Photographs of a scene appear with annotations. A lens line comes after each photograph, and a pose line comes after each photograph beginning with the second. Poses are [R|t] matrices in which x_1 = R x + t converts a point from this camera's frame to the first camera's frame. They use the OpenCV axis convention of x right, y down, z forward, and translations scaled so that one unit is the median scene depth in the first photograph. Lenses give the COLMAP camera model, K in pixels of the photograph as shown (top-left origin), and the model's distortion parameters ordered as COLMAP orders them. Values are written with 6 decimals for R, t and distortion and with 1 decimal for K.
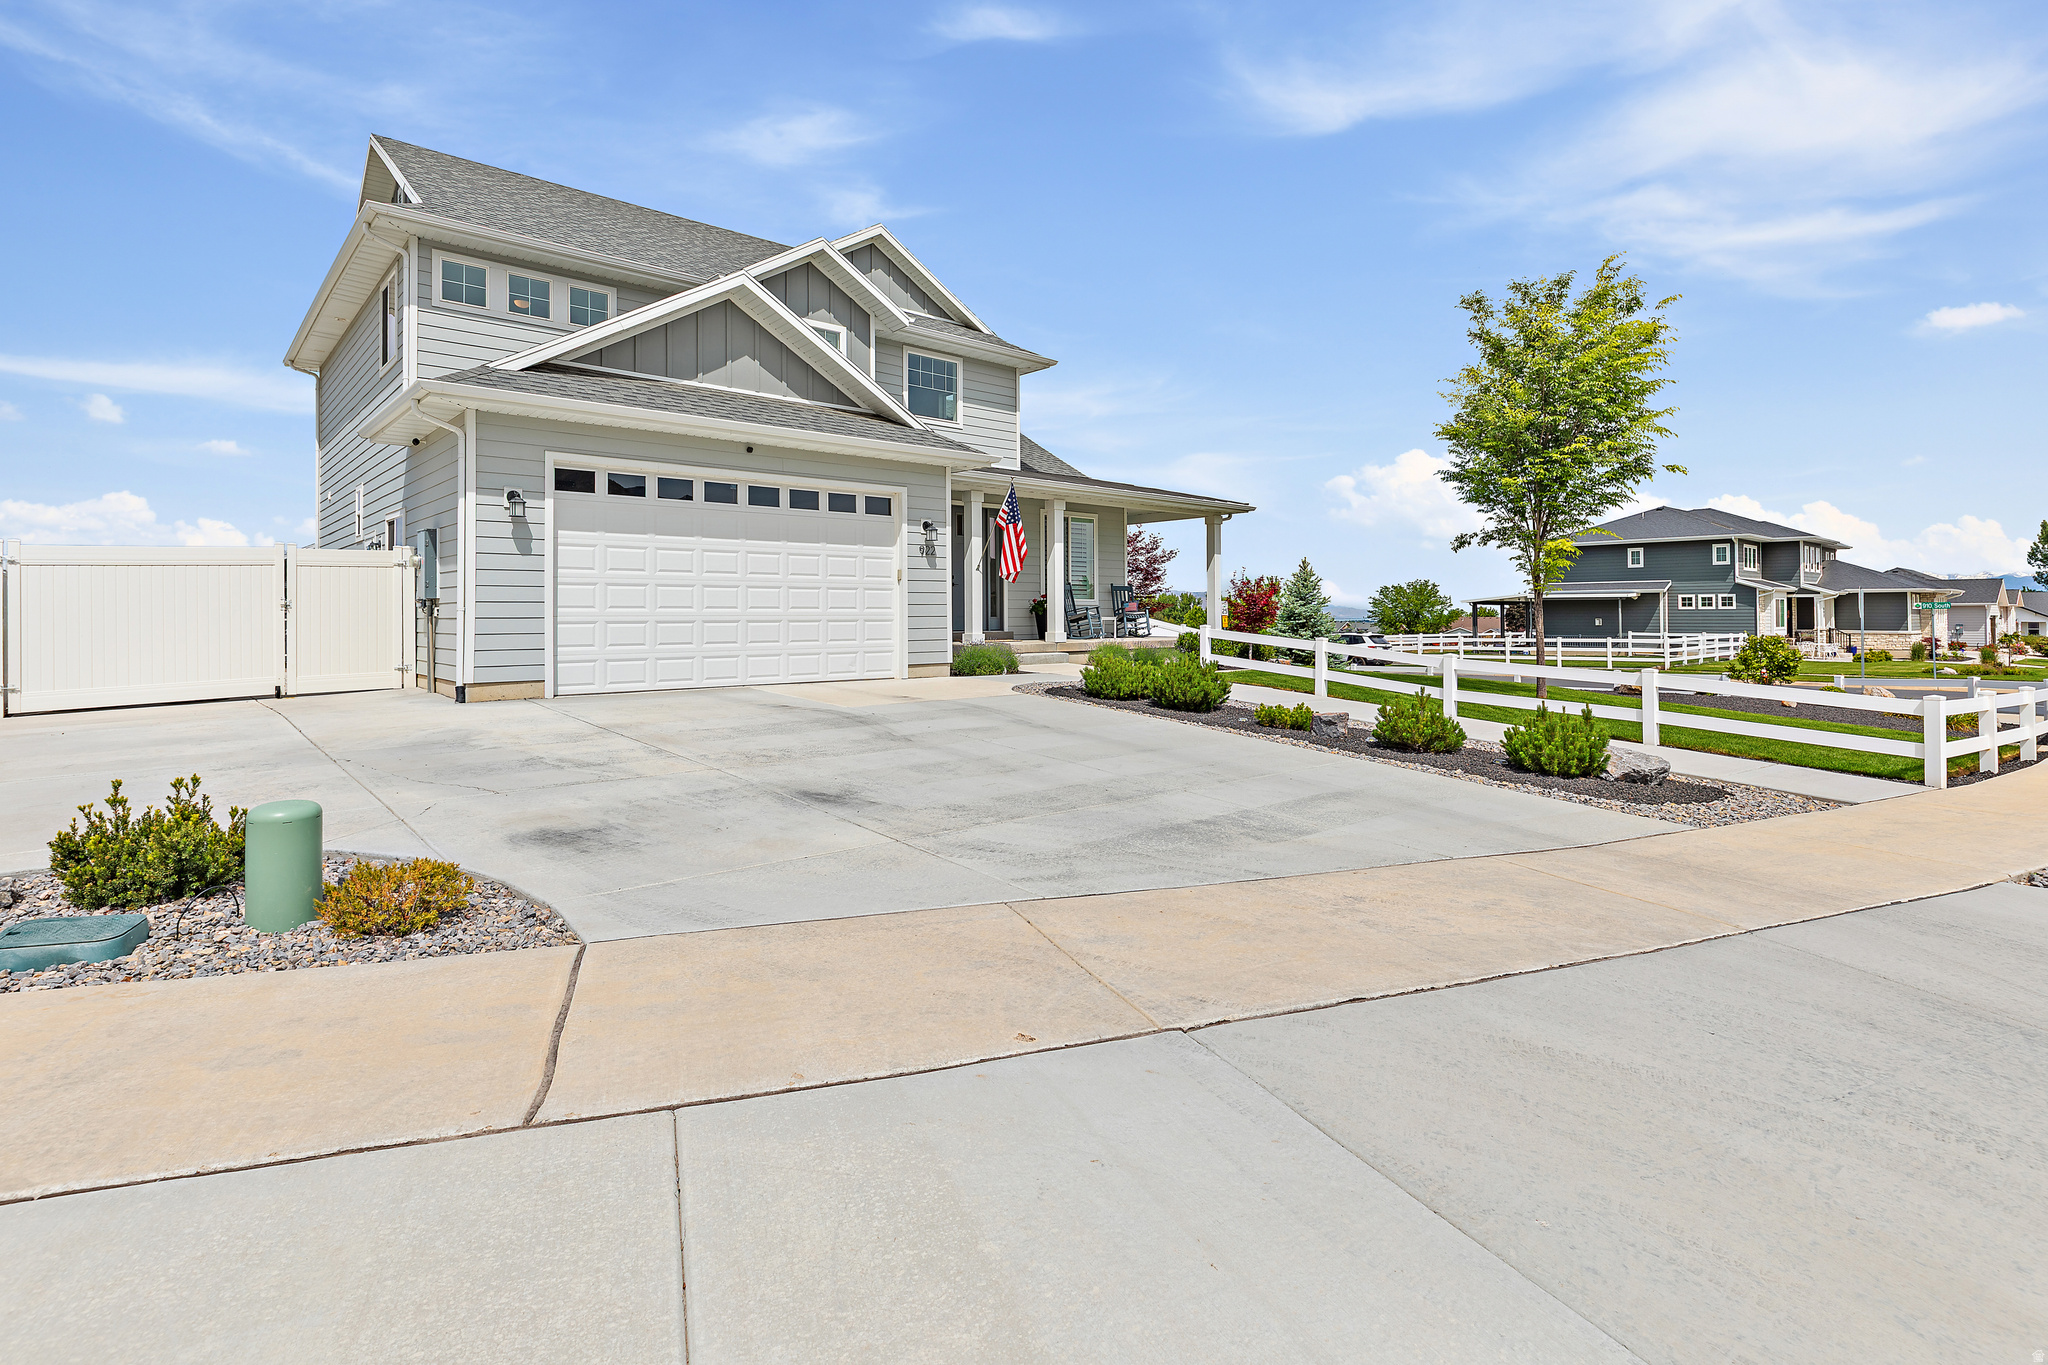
lens RADIAL K [[1024.0, 0, 965.7], [0, 1024.0, 576.3], [0, 0, 1]] dist [-0.001166, -0.000676]
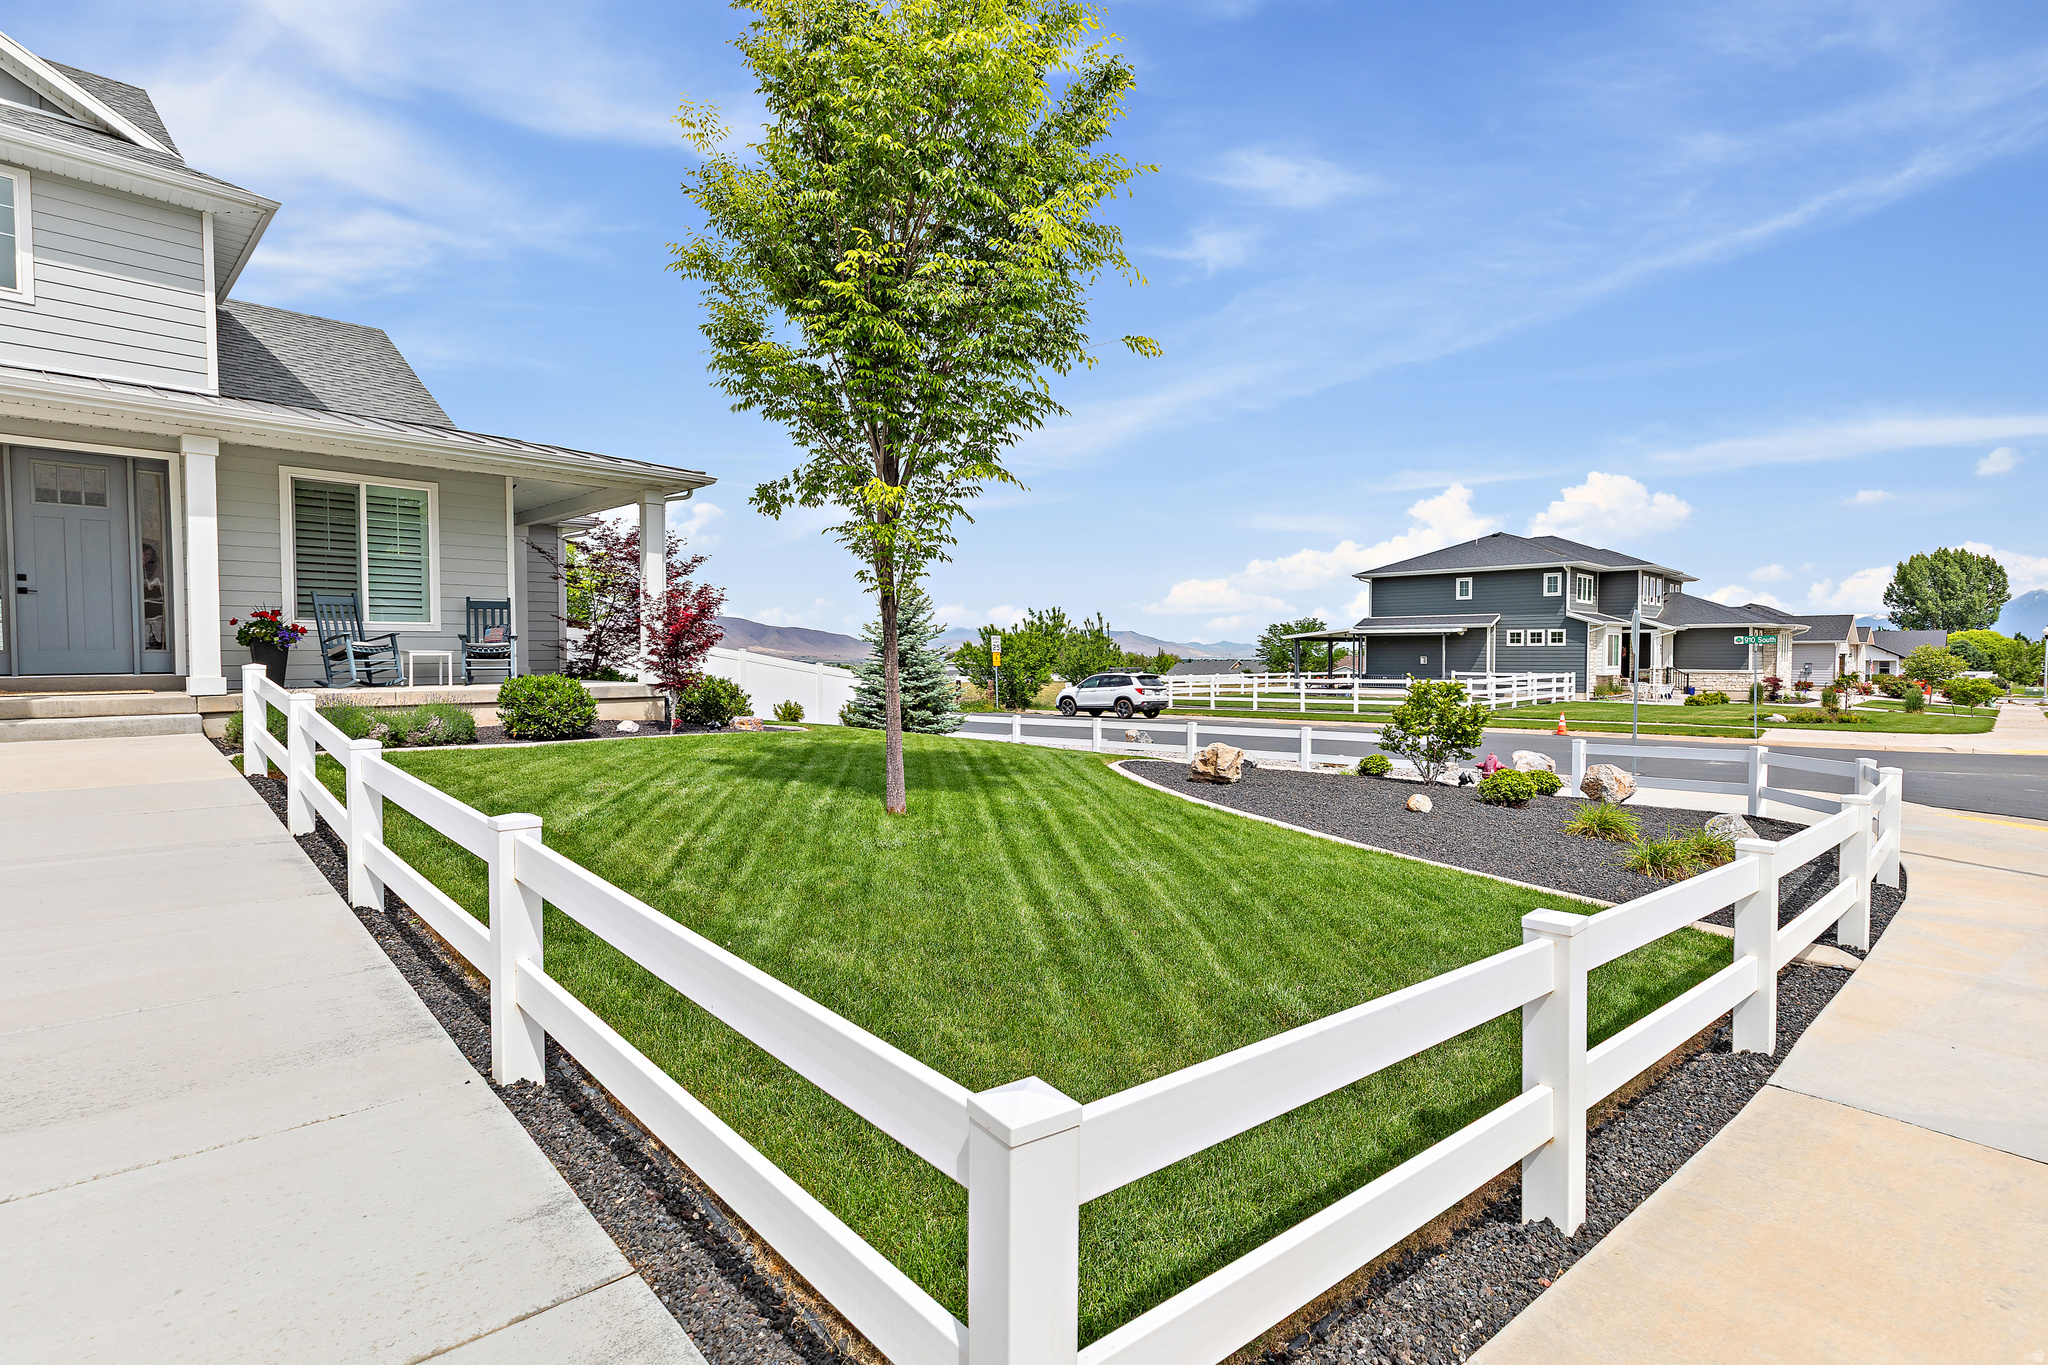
lens RADIAL K [[951.5, 0, 1029.5], [0, 951.5, 658.1], [0, 0, 1]] dist [0.004541, 0.000278]
pose [[0.997372, 0.000506, 0.072451, 0.220843], [-0.003535, 0.999124, 0.041693, 0.009548], [-0.072367, -0.041840, 0.996500, 0.200084]]
